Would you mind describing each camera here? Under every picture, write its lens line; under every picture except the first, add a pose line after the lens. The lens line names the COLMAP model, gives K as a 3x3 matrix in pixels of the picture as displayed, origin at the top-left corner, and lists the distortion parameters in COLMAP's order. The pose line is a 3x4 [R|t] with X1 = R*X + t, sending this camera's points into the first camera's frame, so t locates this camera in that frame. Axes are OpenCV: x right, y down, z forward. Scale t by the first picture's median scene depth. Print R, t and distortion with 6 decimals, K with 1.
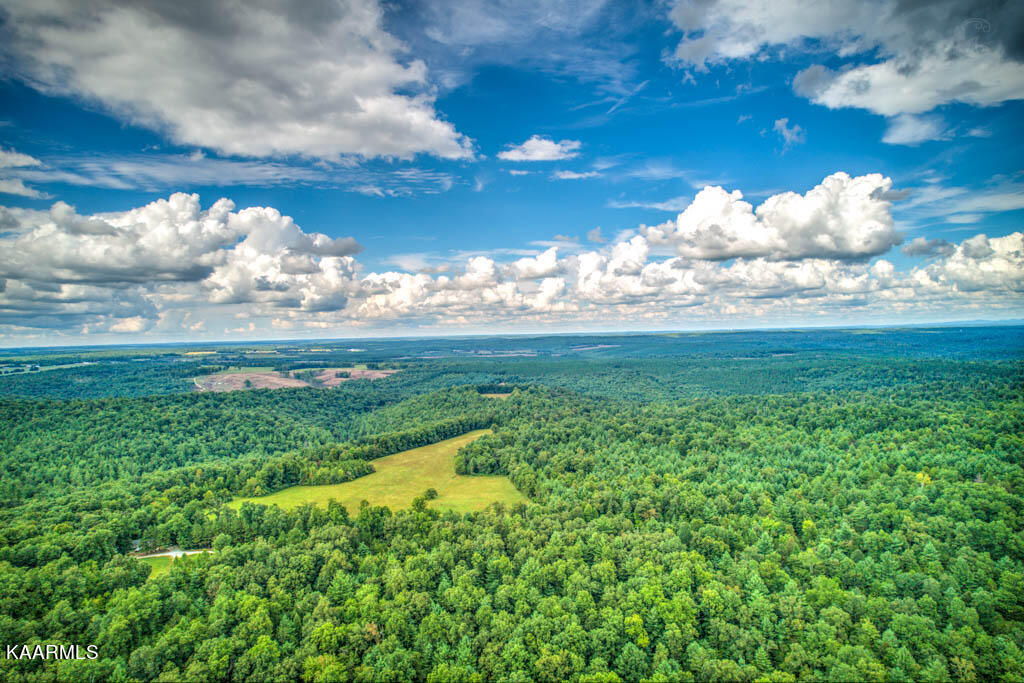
lens RADIAL K [[654.8, 0, 514.5], [0, 654.8, 335.2], [0, 0, 1]] dist [-0.096487, 0.089894]
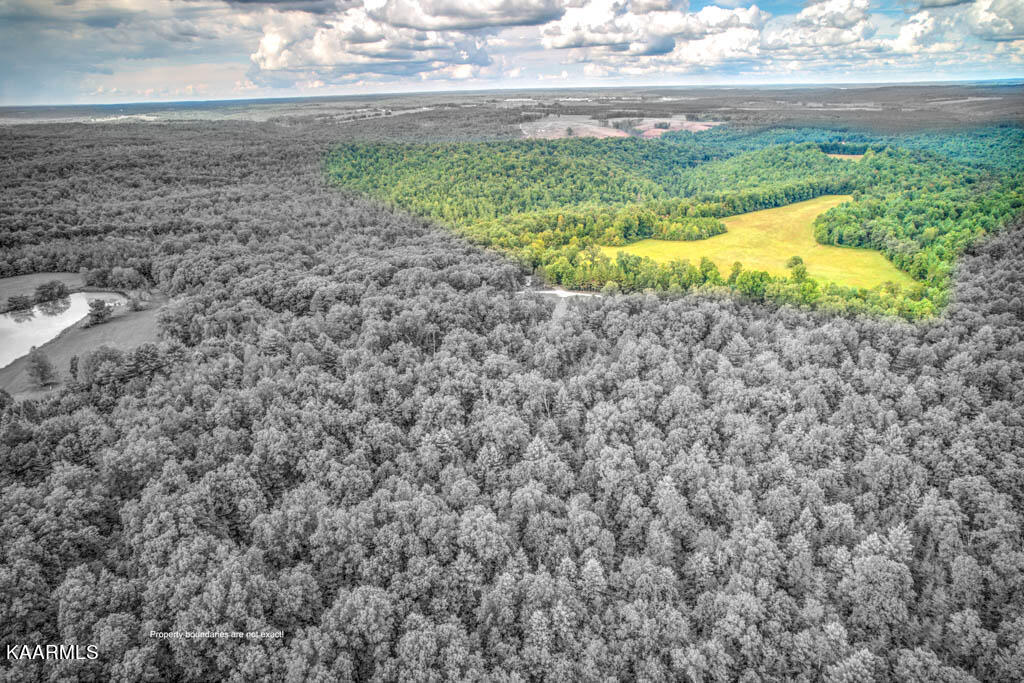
lens RADIAL K [[654.8, 0, 514.5], [0, 654.8, 335.2], [0, 0, 1]] dist [-0.096487, 0.089894]
pose [[0.899554, 0.158405, -0.407076, -0.071406], [0.001143, 0.931073, 0.364832, 0.001733], [0.436809, -0.328651, 0.837369, 0.005878]]
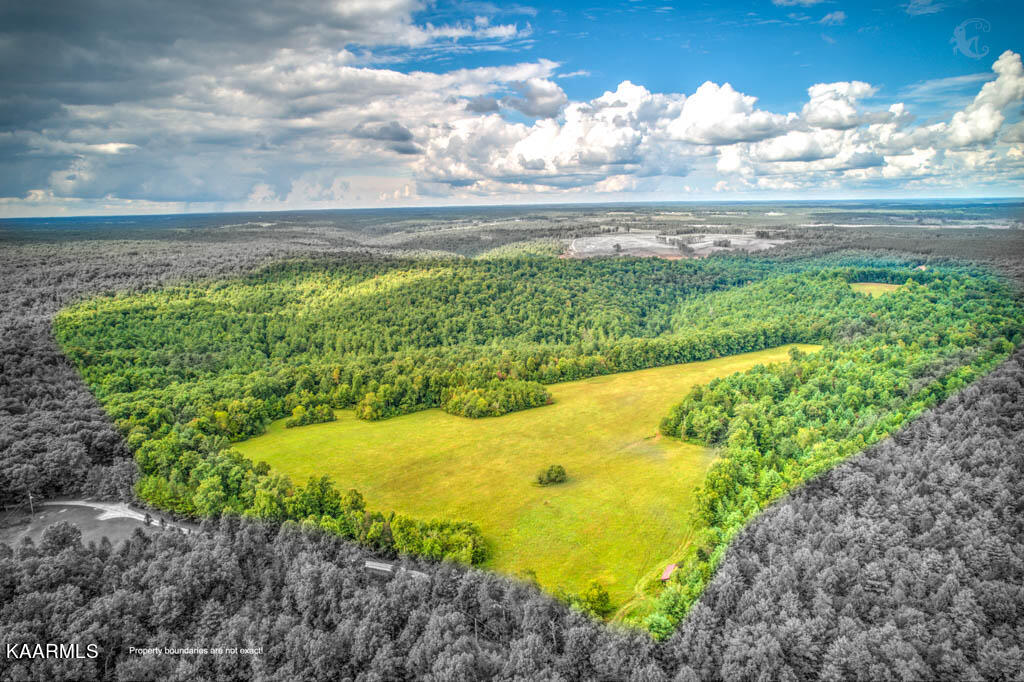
lens RADIAL K [[654.8, 0, 514.5], [0, 654.8, 334.7], [0, 0, 1]] dist [-0.096487, 0.089894]
pose [[0.802989, 0.130186, -0.581602, 0.127333], [-0.005500, 0.977429, 0.211195, -0.006796], [0.595969, -0.166388, 0.785580, 0.383413]]
